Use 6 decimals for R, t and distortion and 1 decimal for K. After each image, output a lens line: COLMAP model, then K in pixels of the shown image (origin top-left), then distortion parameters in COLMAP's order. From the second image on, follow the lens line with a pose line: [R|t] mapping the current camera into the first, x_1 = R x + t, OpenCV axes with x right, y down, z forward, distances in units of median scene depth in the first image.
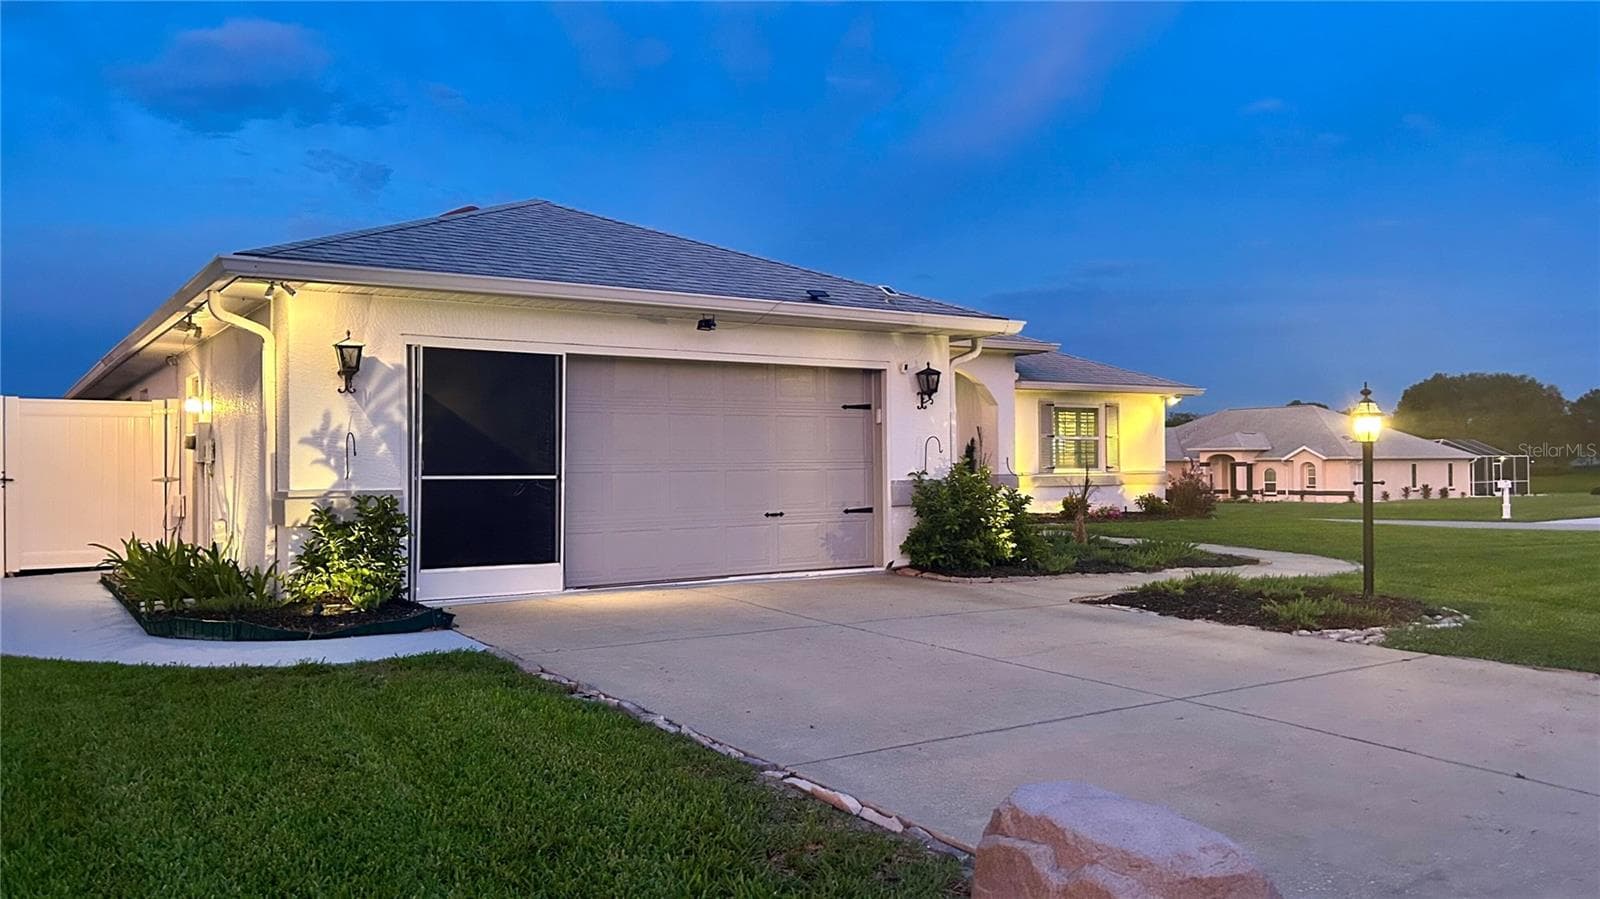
lens RADIAL K [[1149.8, 0, 800.0], [0, 1149.8, 449.5], [0, 0, 1]] dist [0.006793, 0.002304]
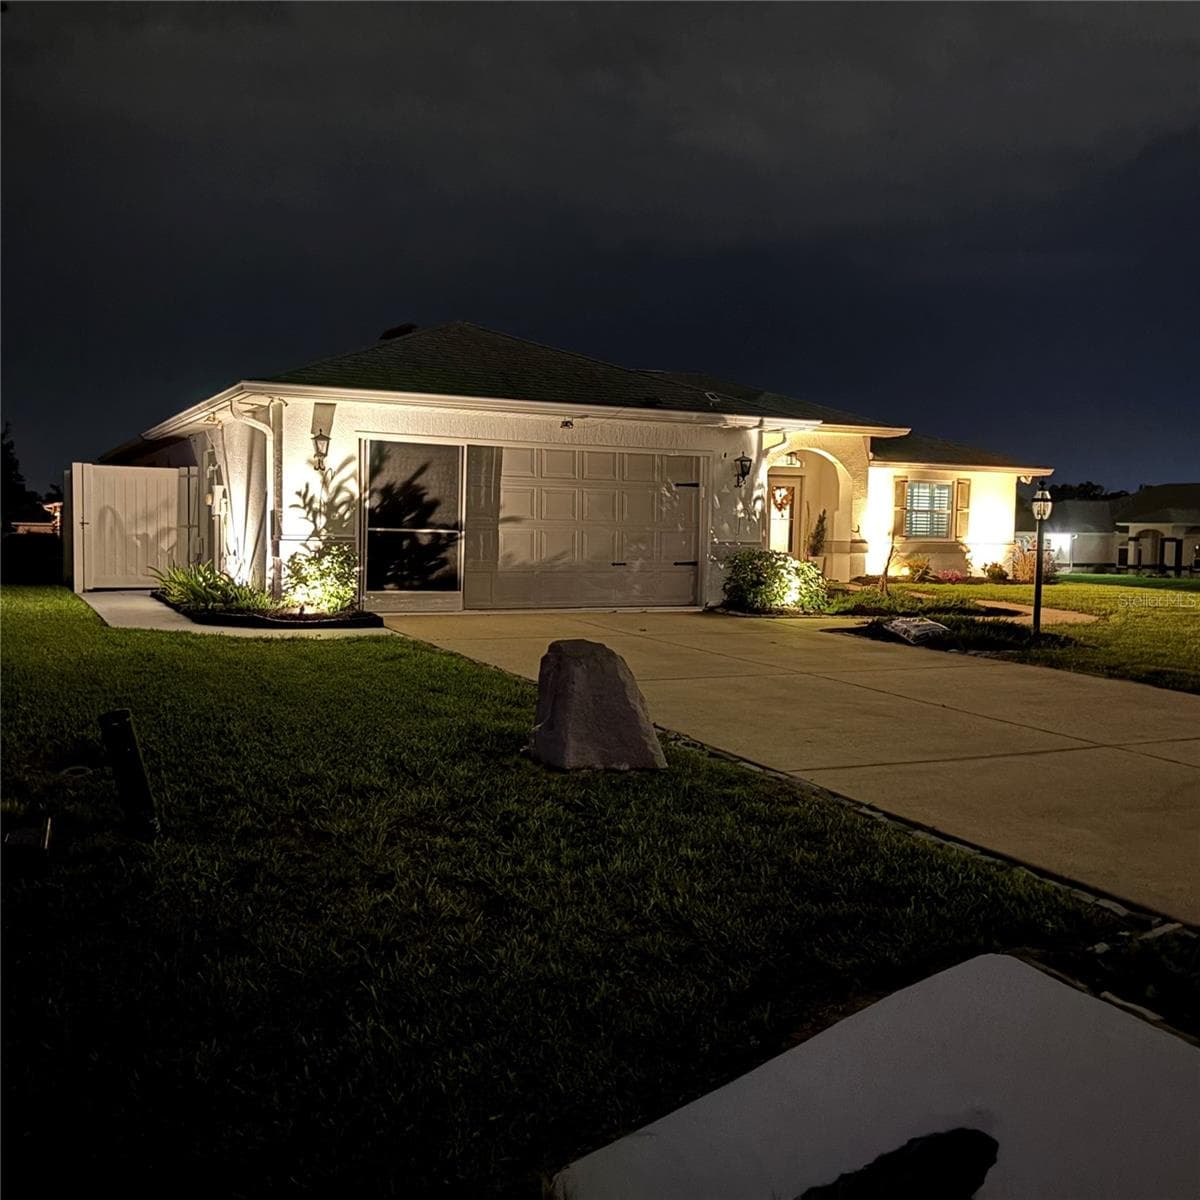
lens RADIAL K [[1192.9, 0, 600.0], [0, 1192.9, 600.0], [0, 0, 1]] dist [0.085533, -0.003019]
pose [[0.989818, 0.033788, -0.138271, 0.144566], [-0.023705, 0.996981, 0.073935, -0.003979], [0.140352, -0.069904, 0.987631, -0.384182]]
